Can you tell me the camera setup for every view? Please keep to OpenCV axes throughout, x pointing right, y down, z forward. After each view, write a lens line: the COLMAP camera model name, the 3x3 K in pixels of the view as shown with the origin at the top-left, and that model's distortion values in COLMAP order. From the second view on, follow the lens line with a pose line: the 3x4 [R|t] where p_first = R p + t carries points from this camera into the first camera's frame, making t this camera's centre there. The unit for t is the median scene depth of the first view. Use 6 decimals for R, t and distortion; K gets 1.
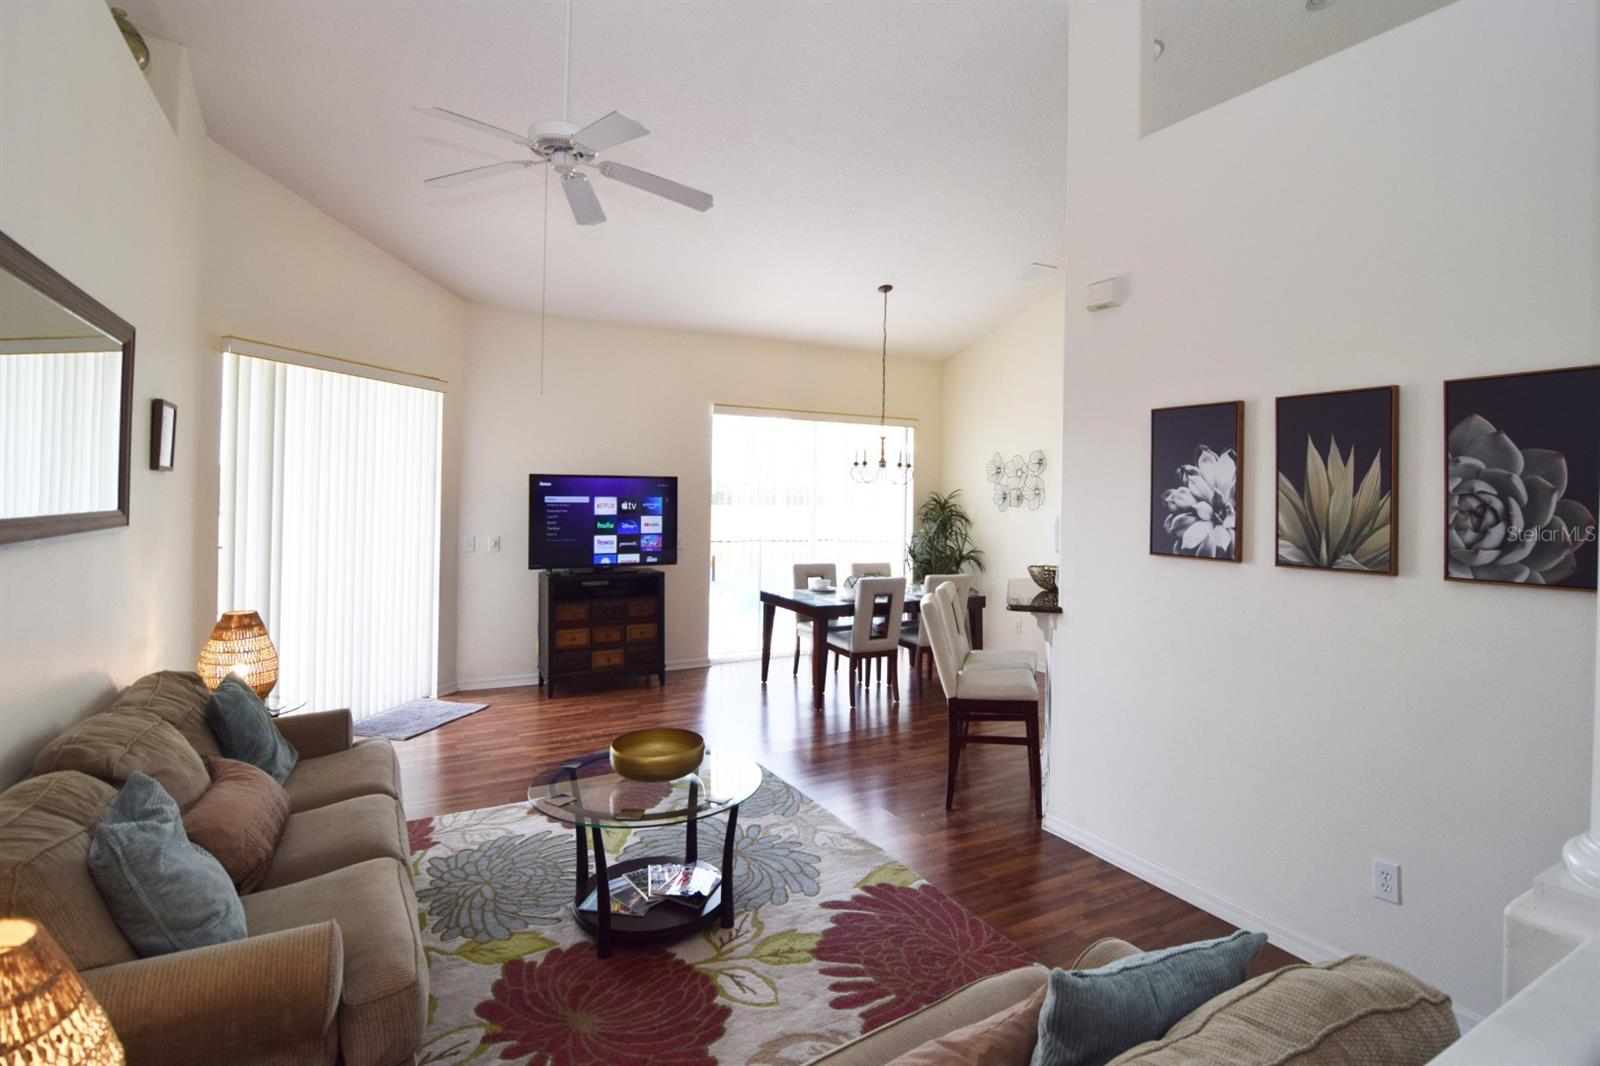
lens RADIAL K [[827.2, 0, 834.1], [0, 827.2, 486.3], [0, 0, 1]] dist [-0.013861, -0.002101]
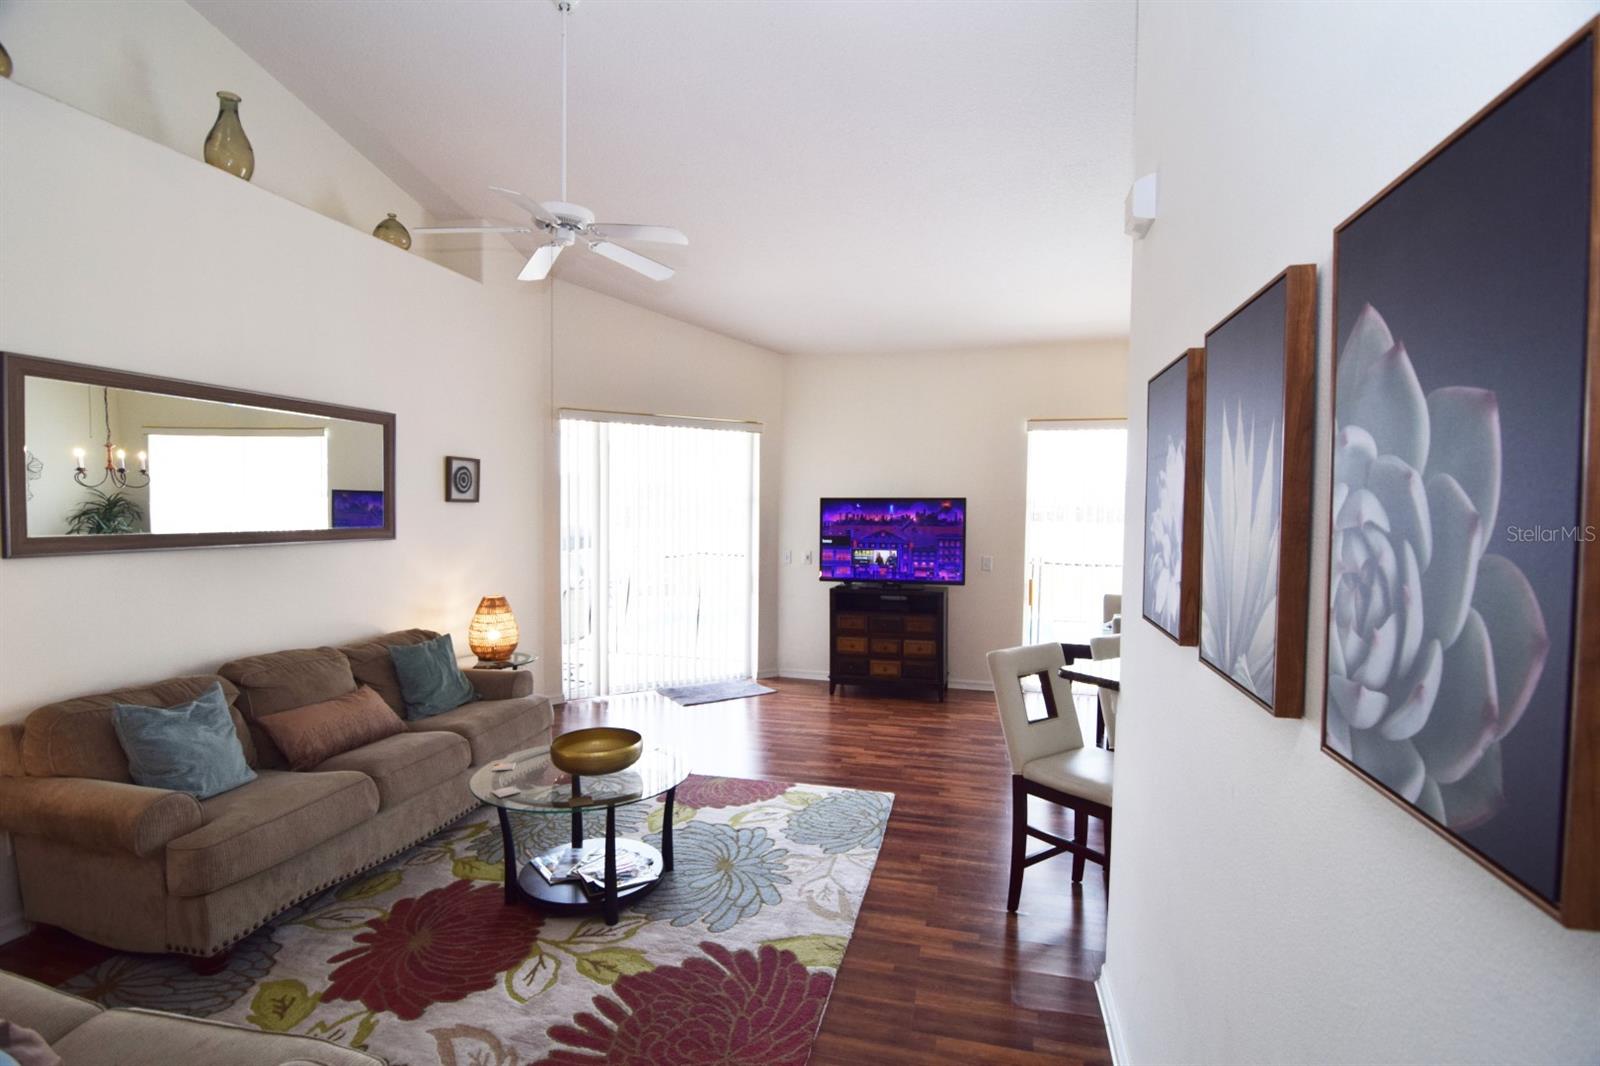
lens RADIAL K [[743.2, 0, 762.8], [0, 743.2, 537.7], [0, 0, 1]] dist [-0.011344, -0.000736]
pose [[0.700016, 0.022036, -0.713787, 0.603427], [0.008383, 0.999201, 0.039069, -0.001253], [0.714078, -0.033333, 0.699272, 0.428435]]
